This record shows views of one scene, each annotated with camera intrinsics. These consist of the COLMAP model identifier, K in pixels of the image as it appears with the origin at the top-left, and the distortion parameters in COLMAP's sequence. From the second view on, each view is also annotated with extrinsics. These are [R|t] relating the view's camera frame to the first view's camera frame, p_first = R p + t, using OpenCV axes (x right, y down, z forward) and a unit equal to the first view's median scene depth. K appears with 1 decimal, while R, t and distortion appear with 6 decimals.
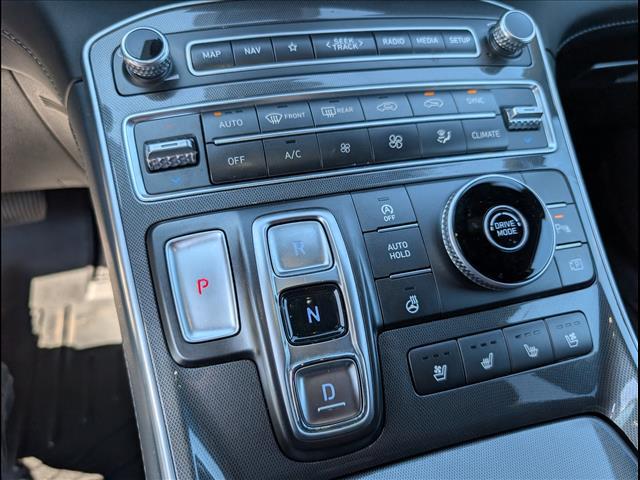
lens RADIAL K [[499.3, 0, 321.9], [0, 499.3, 228.8], [0, 0, 1]] dist [-0.005350, 0.001257]
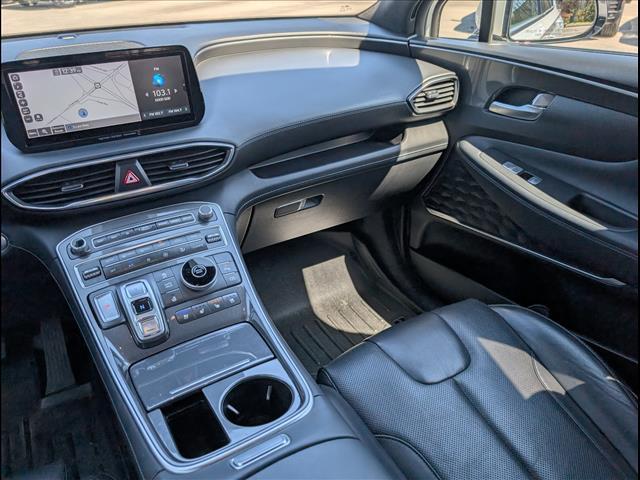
lens RADIAL K [[499.3, 0, 321.9], [0, 499.3, 228.8], [0, 0, 1]] dist [-0.005350, 0.001257]
pose [[0.957535, -0.211504, 0.195938, 0.550126], [0.255949, 0.936428, -0.239983, 0.733354], [-0.132725, 0.279942, 0.950798, -2.337311]]
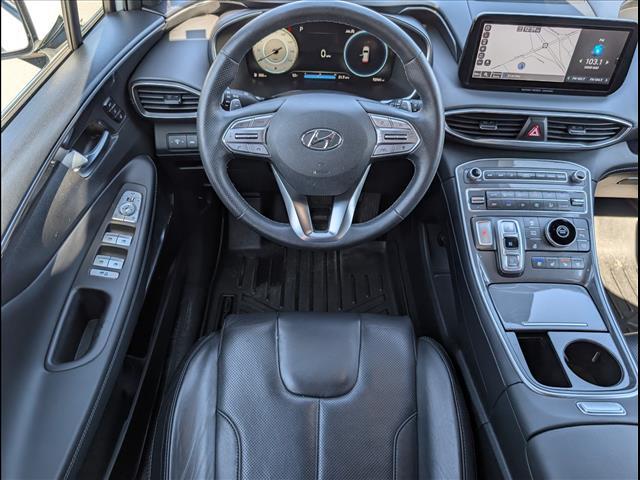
lens RADIAL K [[499.3, 0, 321.9], [0, 499.3, 228.8], [0, 0, 1]] dist [-0.005350, 0.001257]
pose [[0.965470, 0.160552, -0.205162, -0.654893], [-0.161798, 0.986765, 0.010803, 0.236990], [0.204181, 0.022765, 0.978668, -3.192642]]
